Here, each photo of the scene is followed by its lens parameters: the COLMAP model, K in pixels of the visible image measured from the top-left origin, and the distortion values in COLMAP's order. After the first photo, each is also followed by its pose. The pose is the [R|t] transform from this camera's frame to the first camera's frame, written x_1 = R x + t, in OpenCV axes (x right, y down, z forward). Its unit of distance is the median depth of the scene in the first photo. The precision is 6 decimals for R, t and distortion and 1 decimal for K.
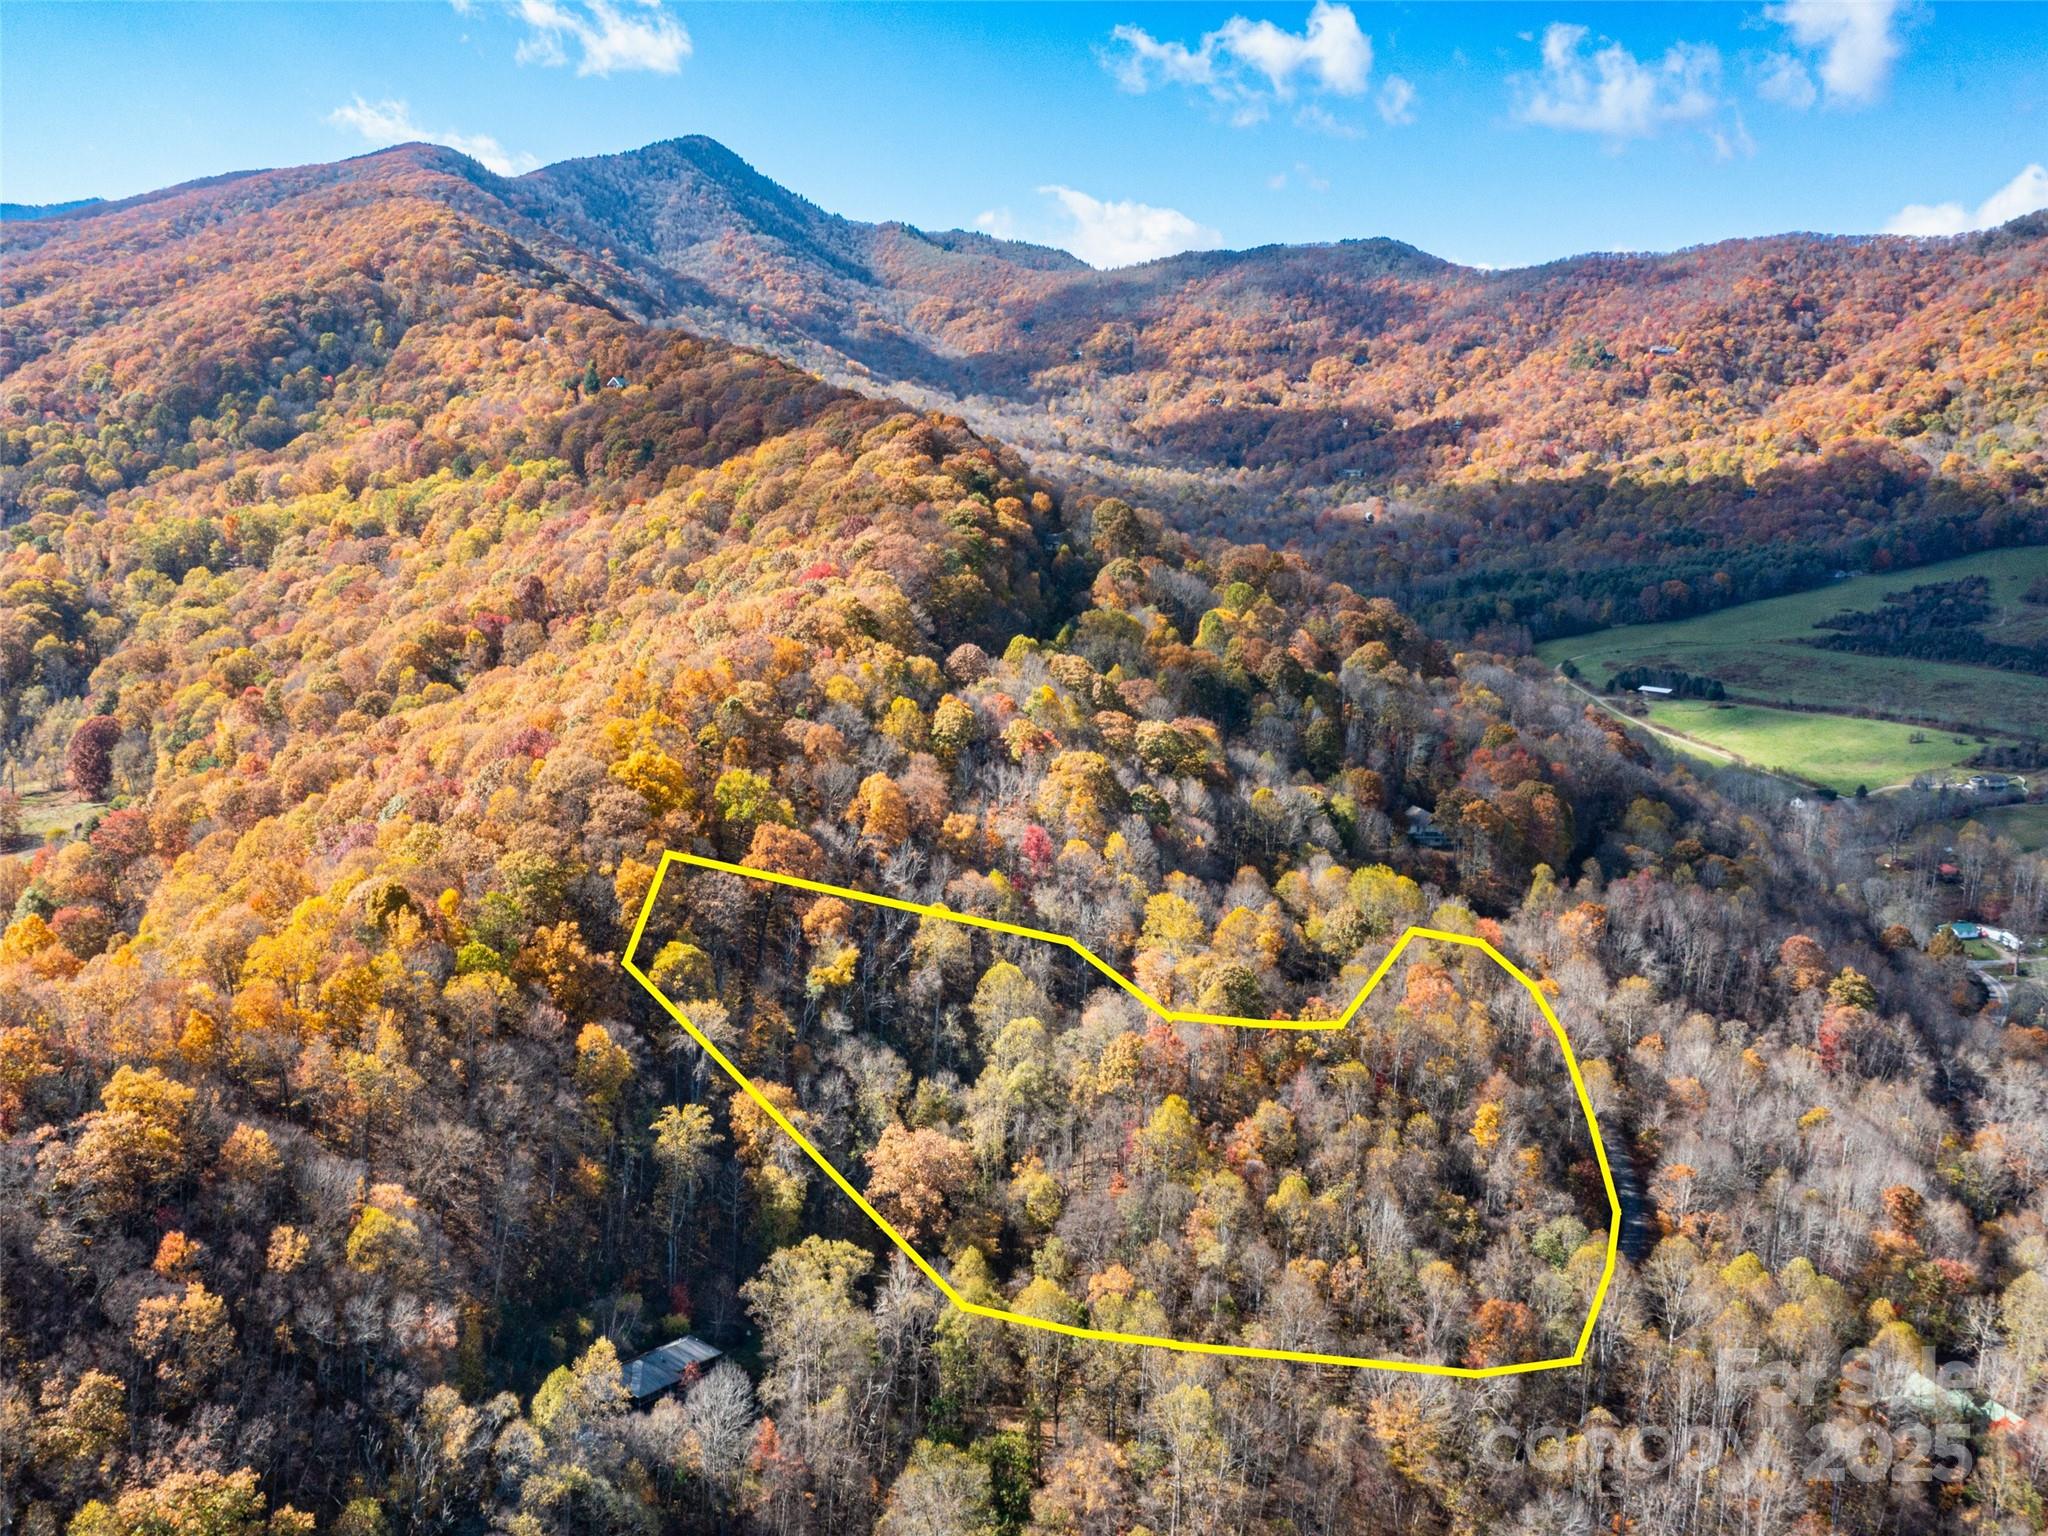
lens RADIAL K [[1659.6, 0, 1016.0], [0, 1659.6, 778.8], [0, 0, 1]] dist [0.002452, 0.006980]
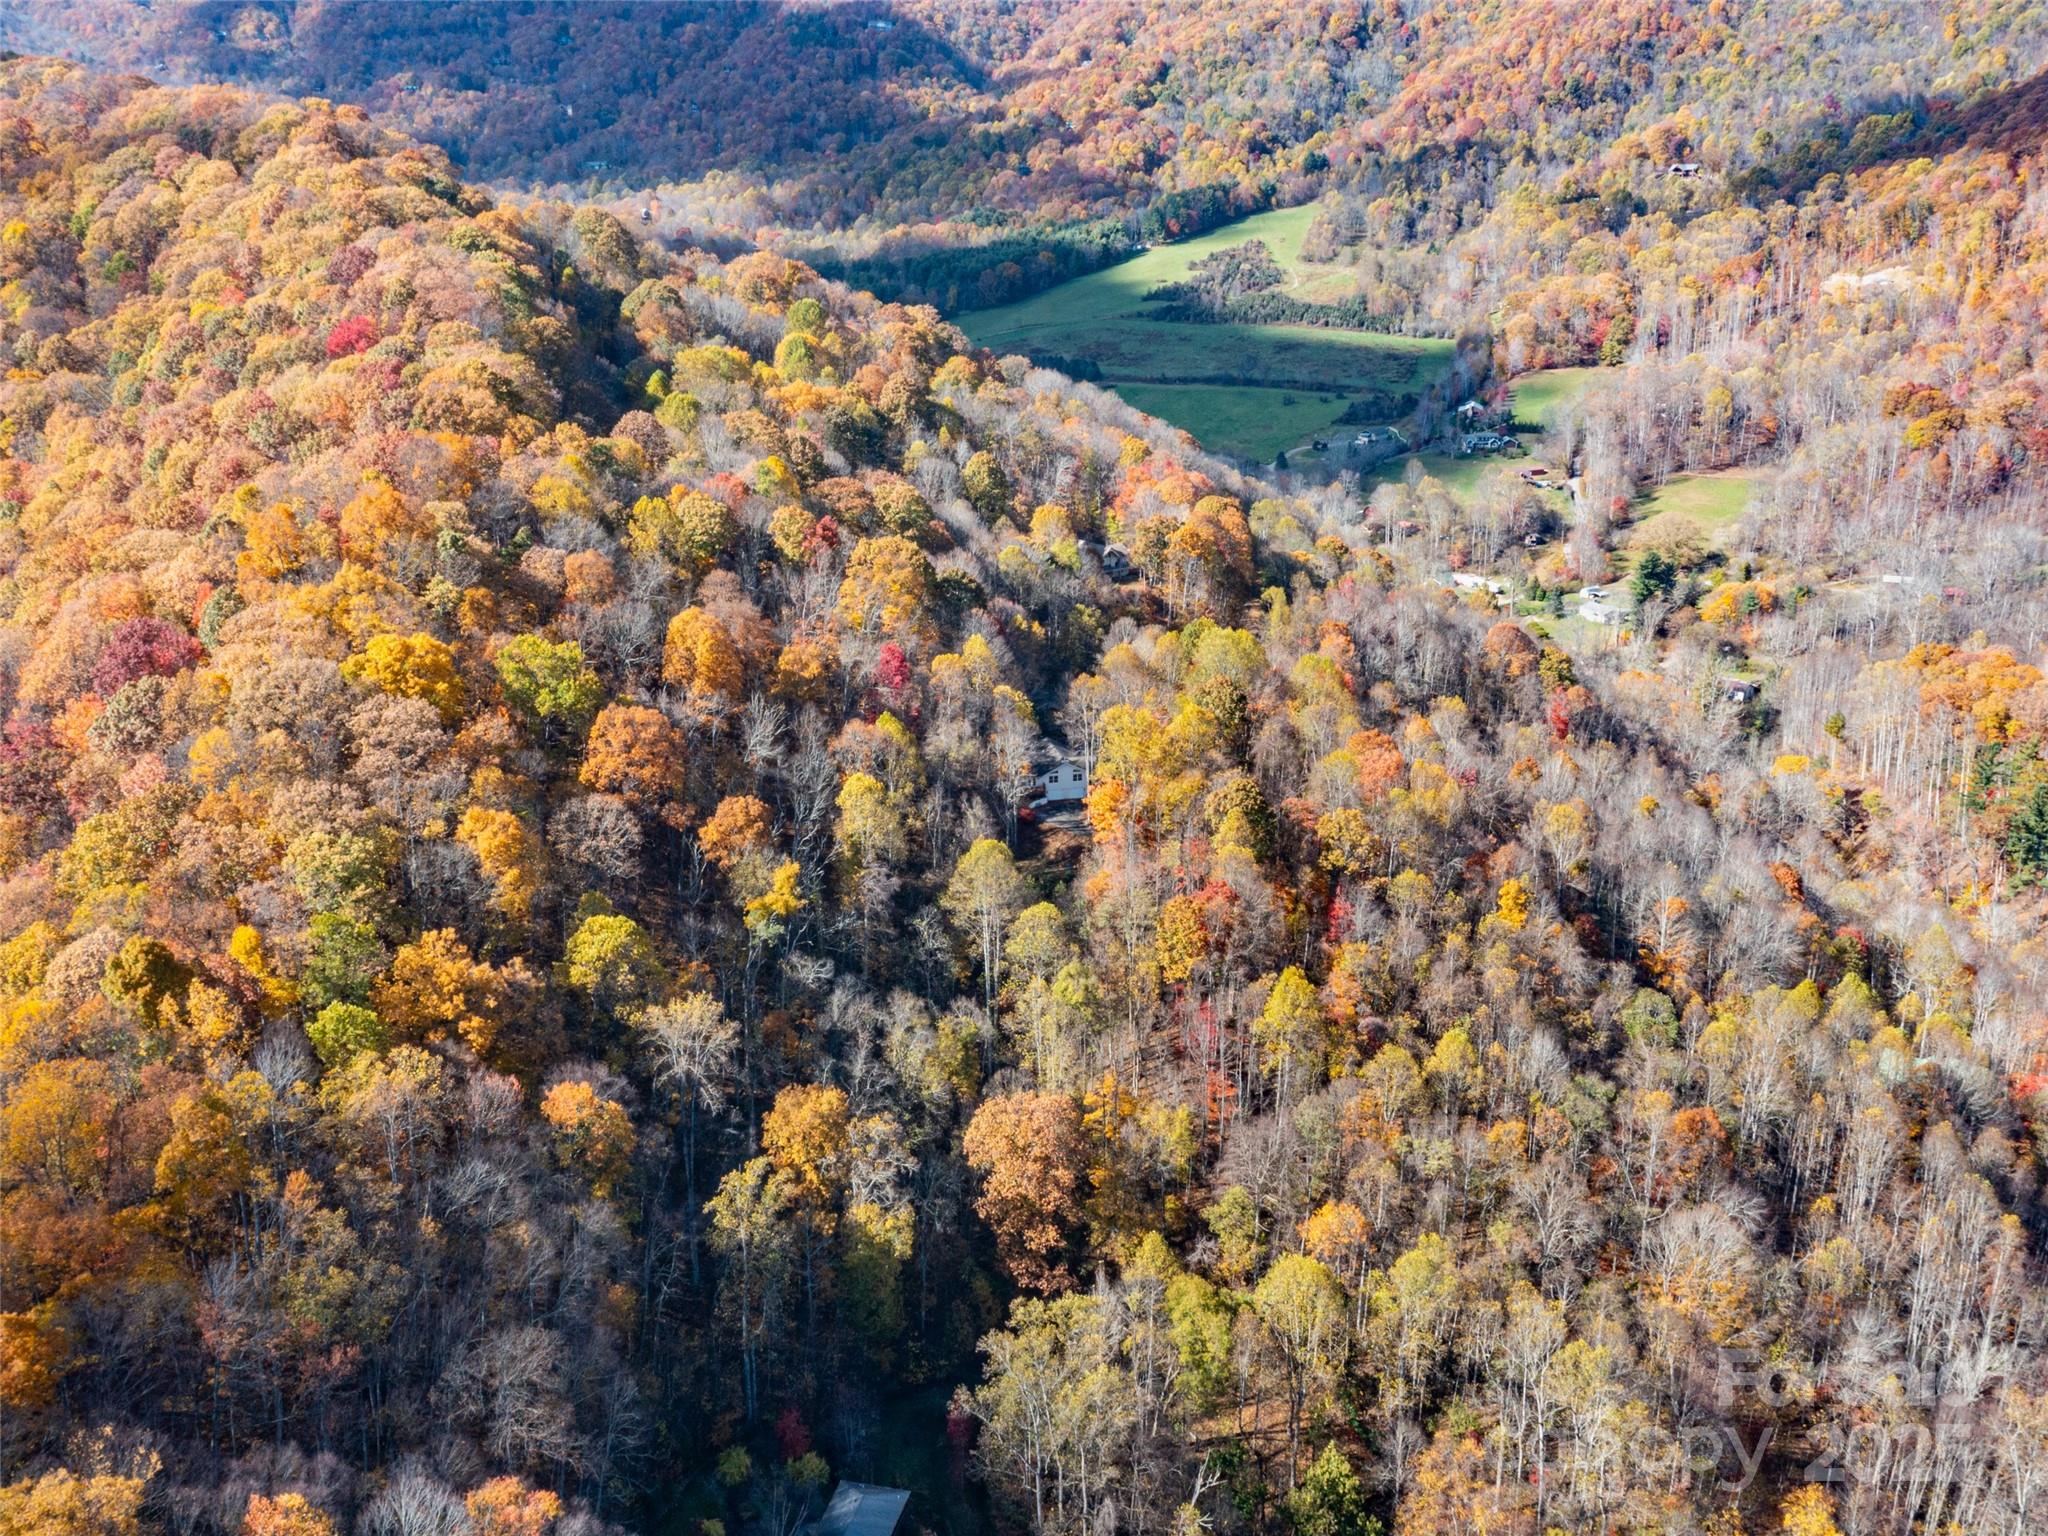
lens RADIAL K [[1659.6, 0, 1028.3], [0, 1659.6, 750.4], [0, 0, 1]] dist [0.002452, 0.006980]
pose [[0.894597, -0.184746, 0.406897, -0.226606], [0.118770, 0.976089, 0.182055, -0.051023], [-0.430802, -0.114539, 0.895148, 0.243671]]
